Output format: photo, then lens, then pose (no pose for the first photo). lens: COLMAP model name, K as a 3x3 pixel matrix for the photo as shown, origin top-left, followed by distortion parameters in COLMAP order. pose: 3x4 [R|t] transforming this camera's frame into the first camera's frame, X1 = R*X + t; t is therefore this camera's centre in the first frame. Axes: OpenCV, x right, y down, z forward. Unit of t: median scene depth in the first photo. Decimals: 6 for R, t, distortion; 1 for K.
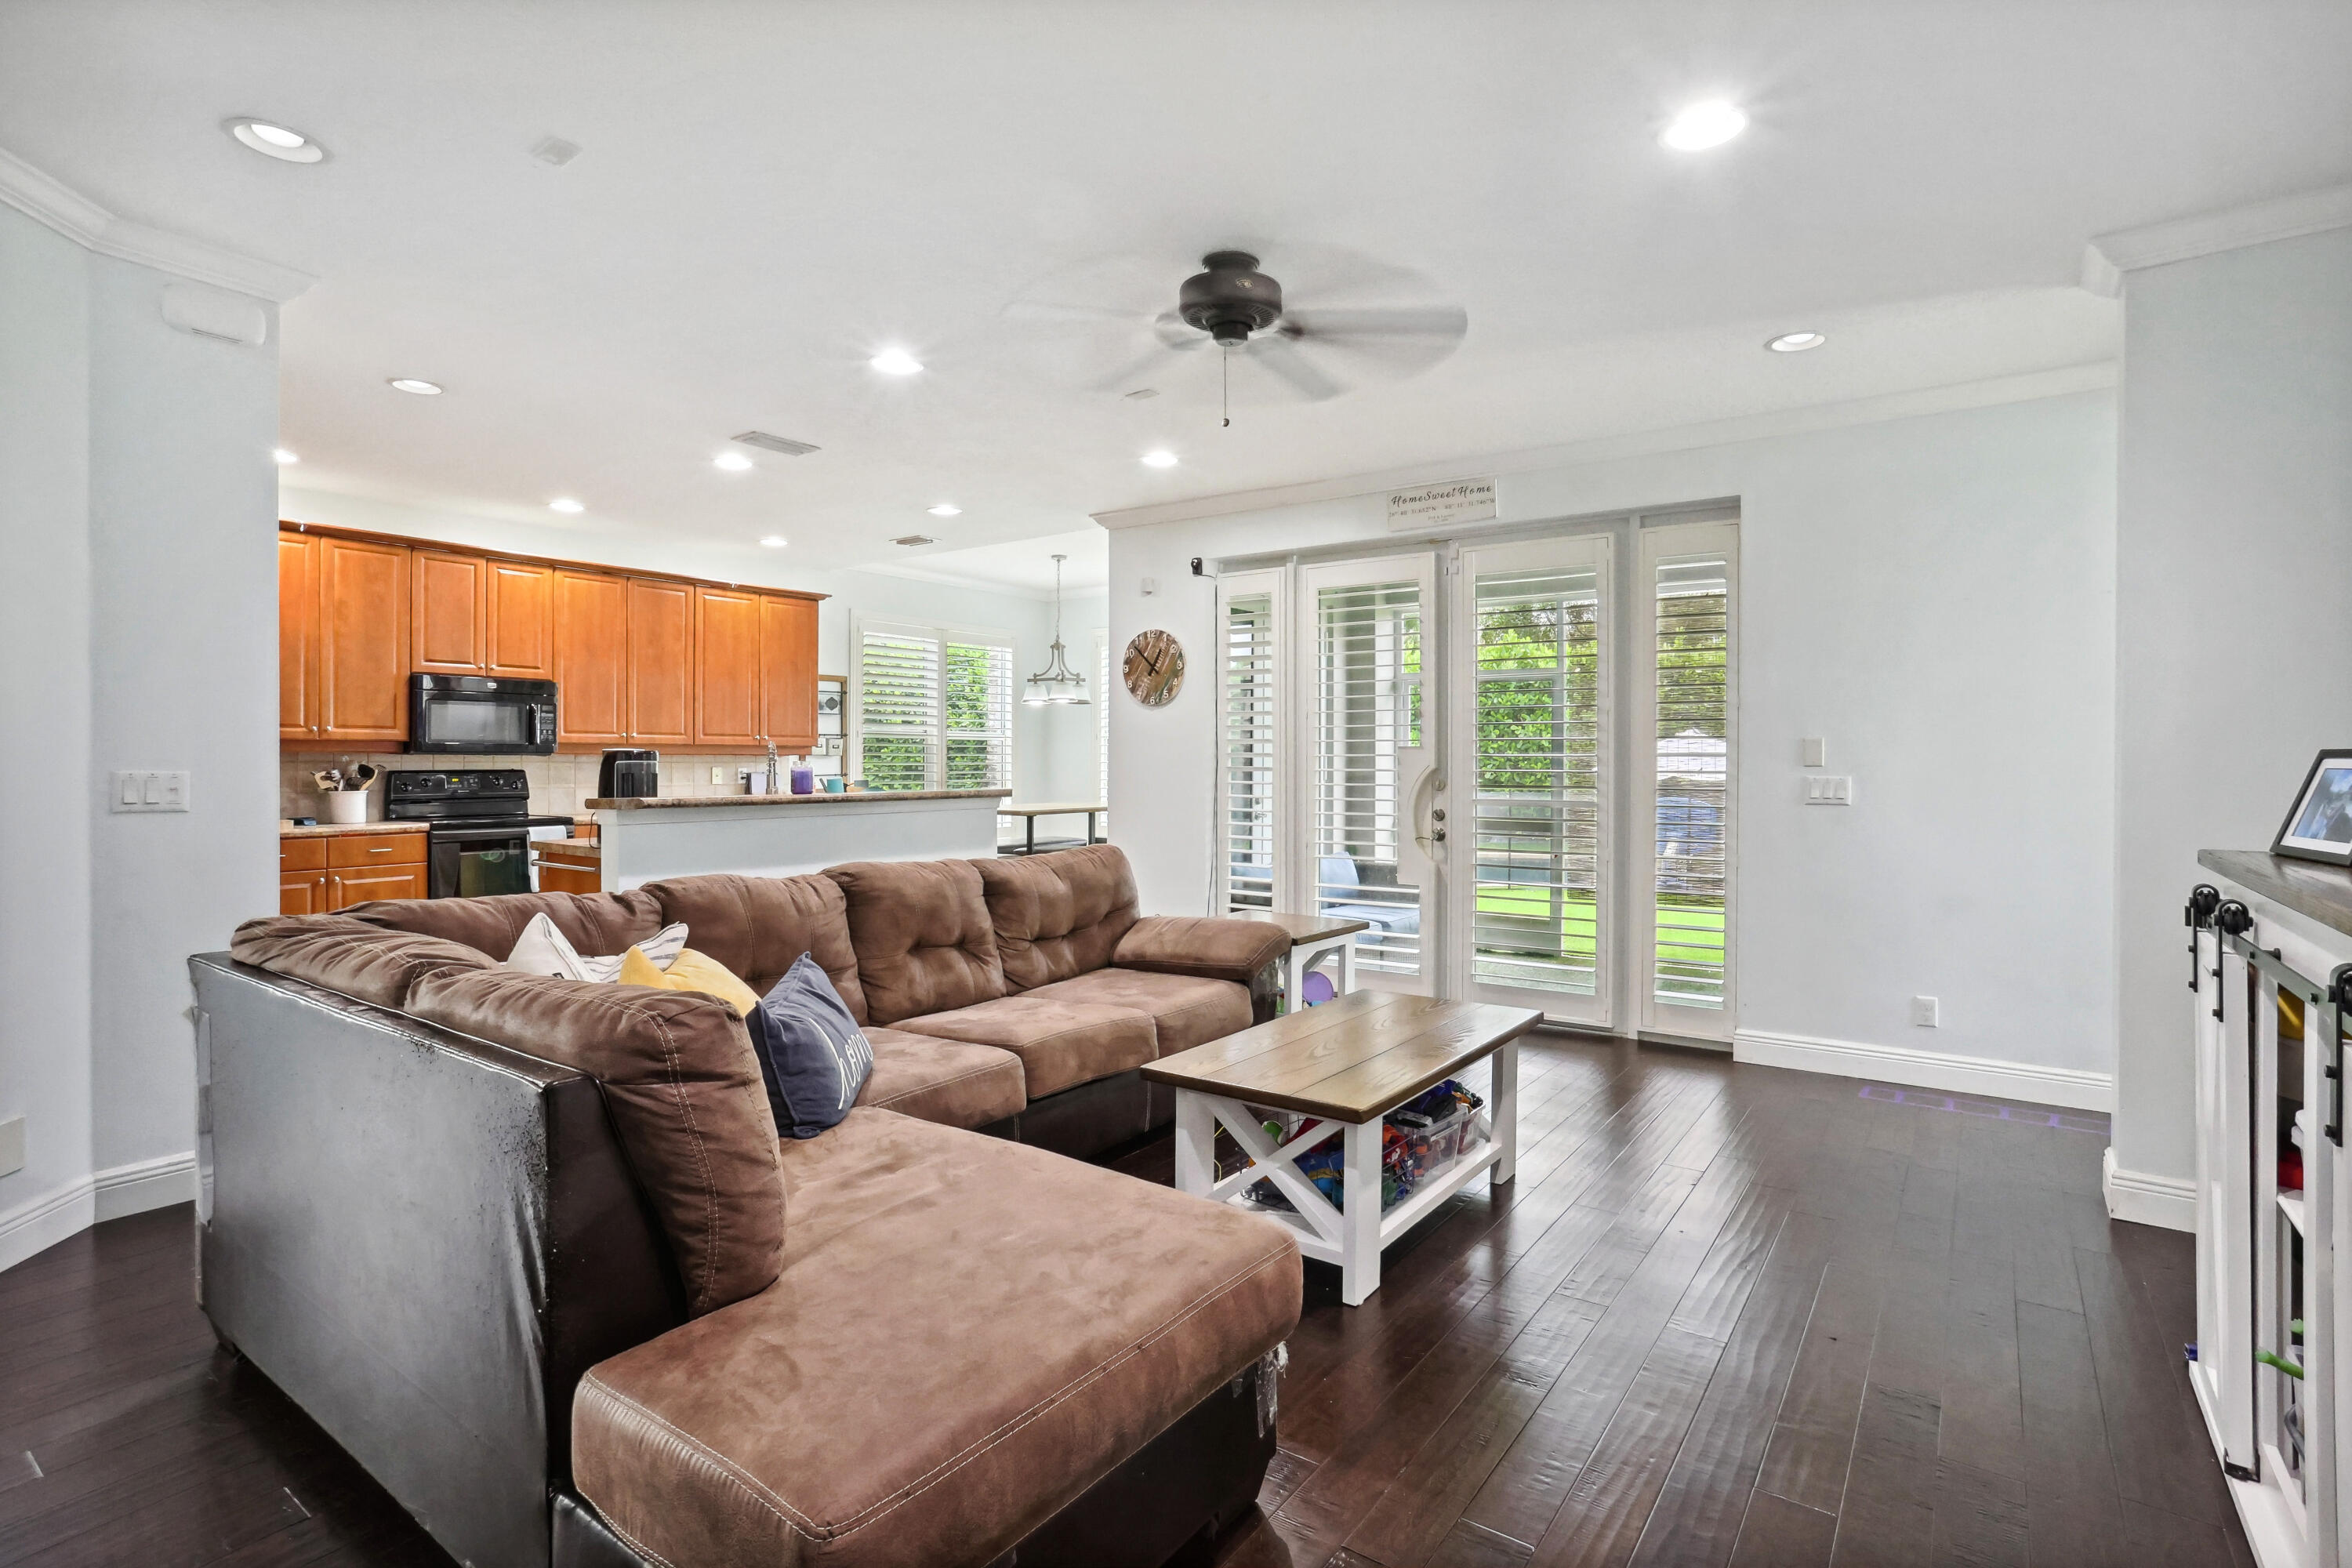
lens RADIAL K [[1136.2, 0, 1178.8], [0, 1136.2, 769.1], [0, 0, 1]] dist [-0.016253, 0.003200]
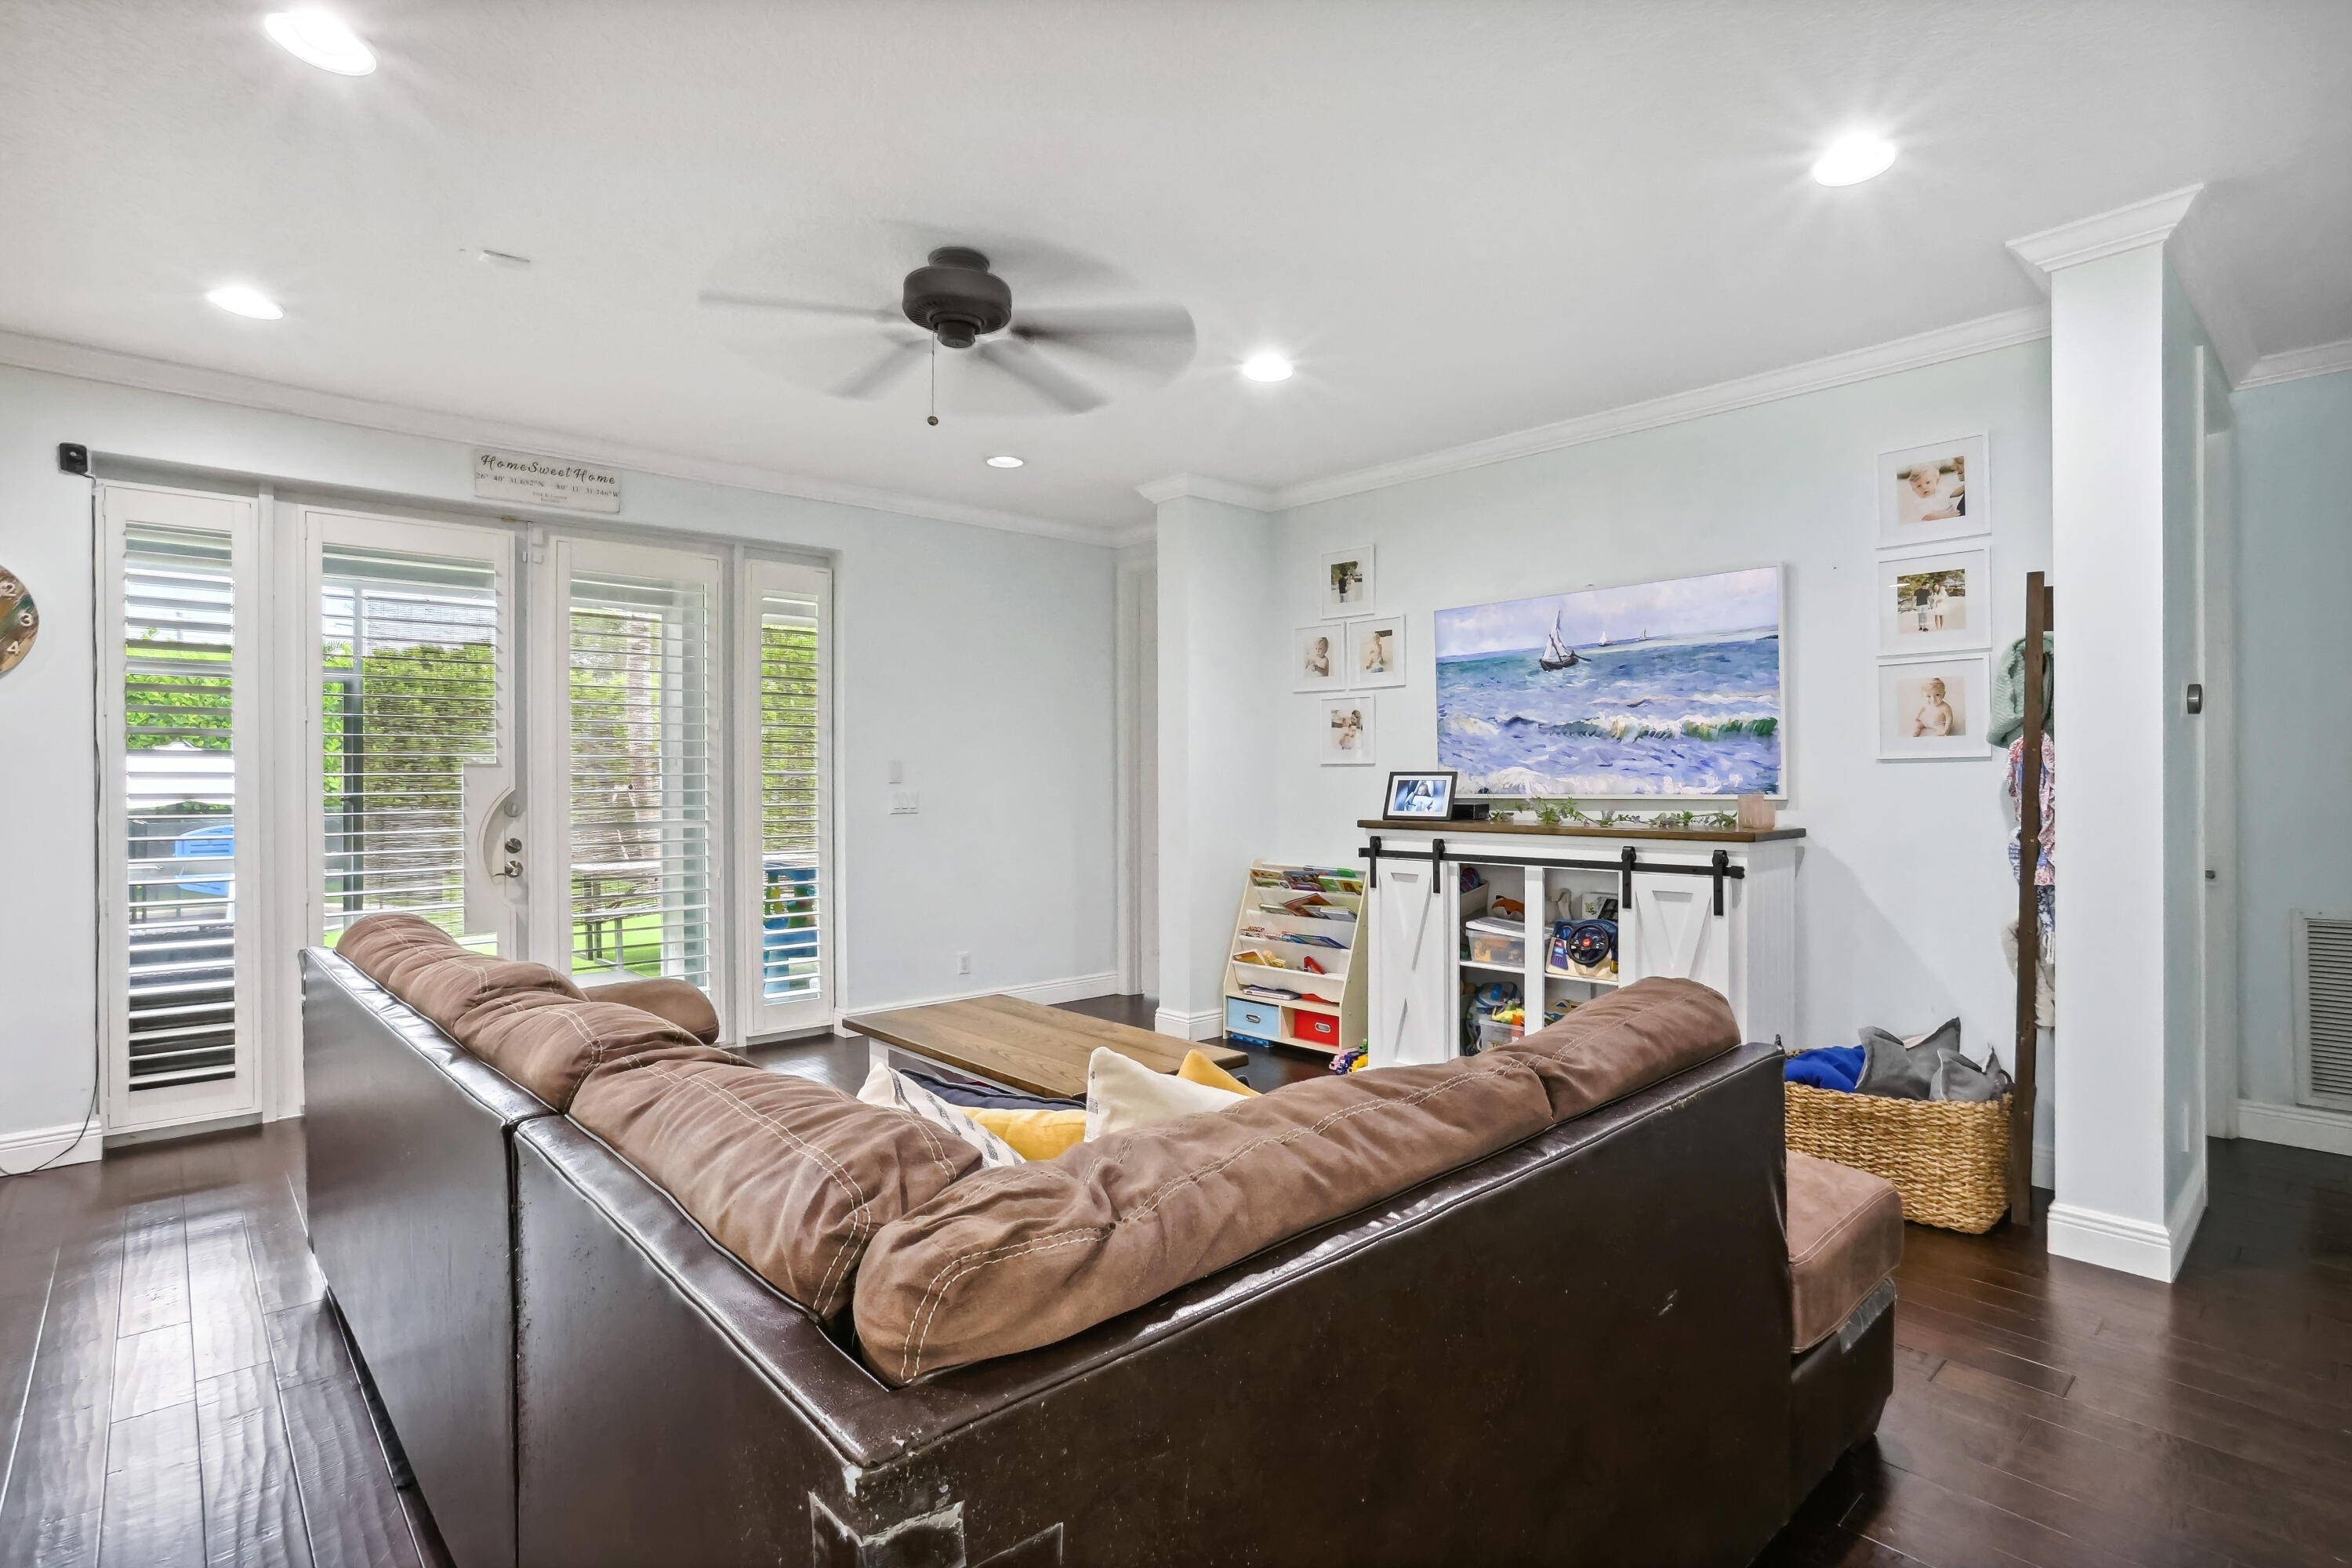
lens RADIAL K [[1136.2, 0, 1171.3], [0, 1136.2, 776.0], [0, 0, 1]] dist [-0.016253, 0.003200]
pose [[0.242709, -0.000789, 0.970099, -0.404596], [0.012467, 0.999920, -0.002306, -0.002637], [-0.970019, 0.012654, 0.242700, 0.286071]]
